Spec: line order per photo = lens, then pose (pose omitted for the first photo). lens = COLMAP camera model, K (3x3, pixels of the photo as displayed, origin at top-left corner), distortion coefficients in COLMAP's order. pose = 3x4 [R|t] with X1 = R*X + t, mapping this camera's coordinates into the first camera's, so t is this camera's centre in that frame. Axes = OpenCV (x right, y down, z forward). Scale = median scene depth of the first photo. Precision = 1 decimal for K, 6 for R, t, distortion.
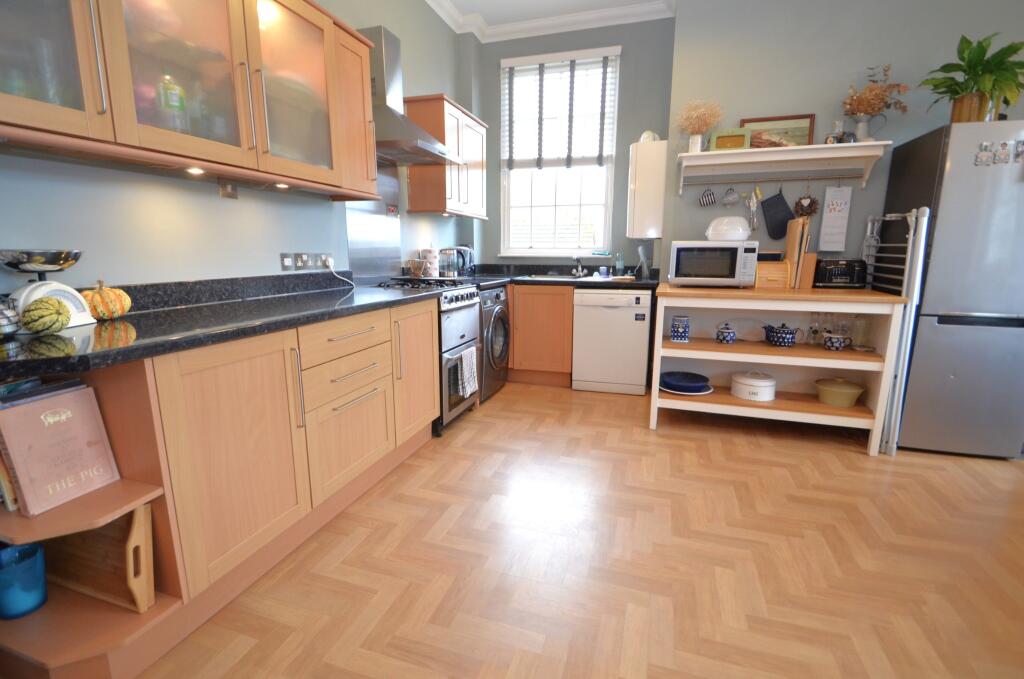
lens RADIAL K [[463.9, 0, 512.0], [0, 463.9, 339.5], [0, 0, 1]] dist [-0.002638, -0.000900]
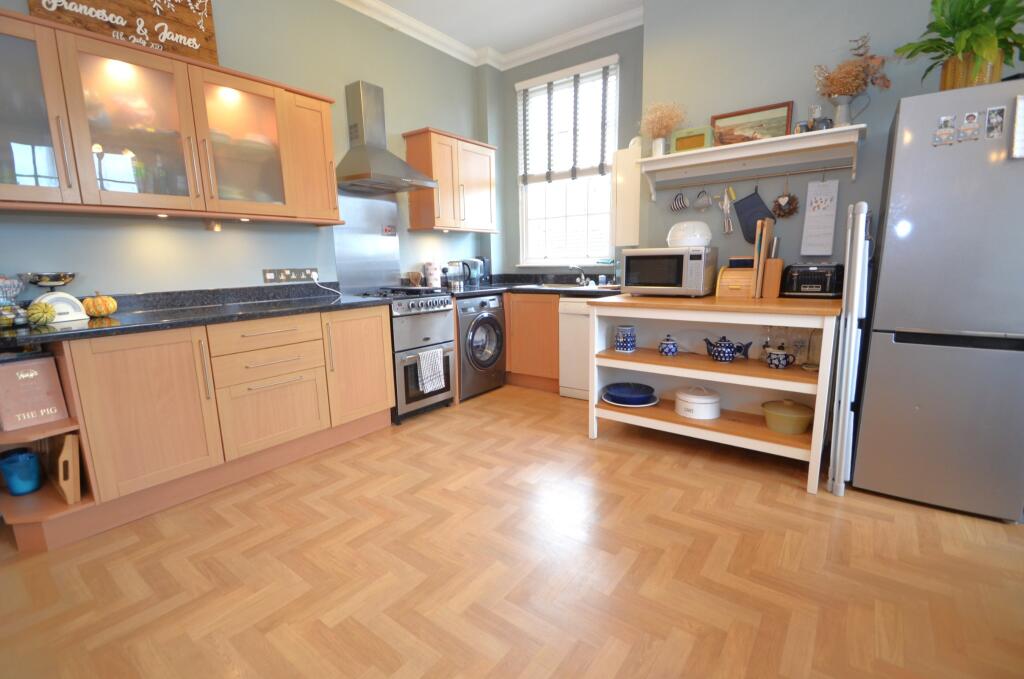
lens RADIAL K [[458.6, 0, 512.0], [0, 458.6, 339.5], [0, 0, 1]] dist [-0.002742, -0.000353]
pose [[0.944039, 0.033808, -0.328098, 0.468046], [-0.038634, 0.999220, -0.008199, -0.004425], [0.327565, 0.020416, 0.944608, 0.009510]]
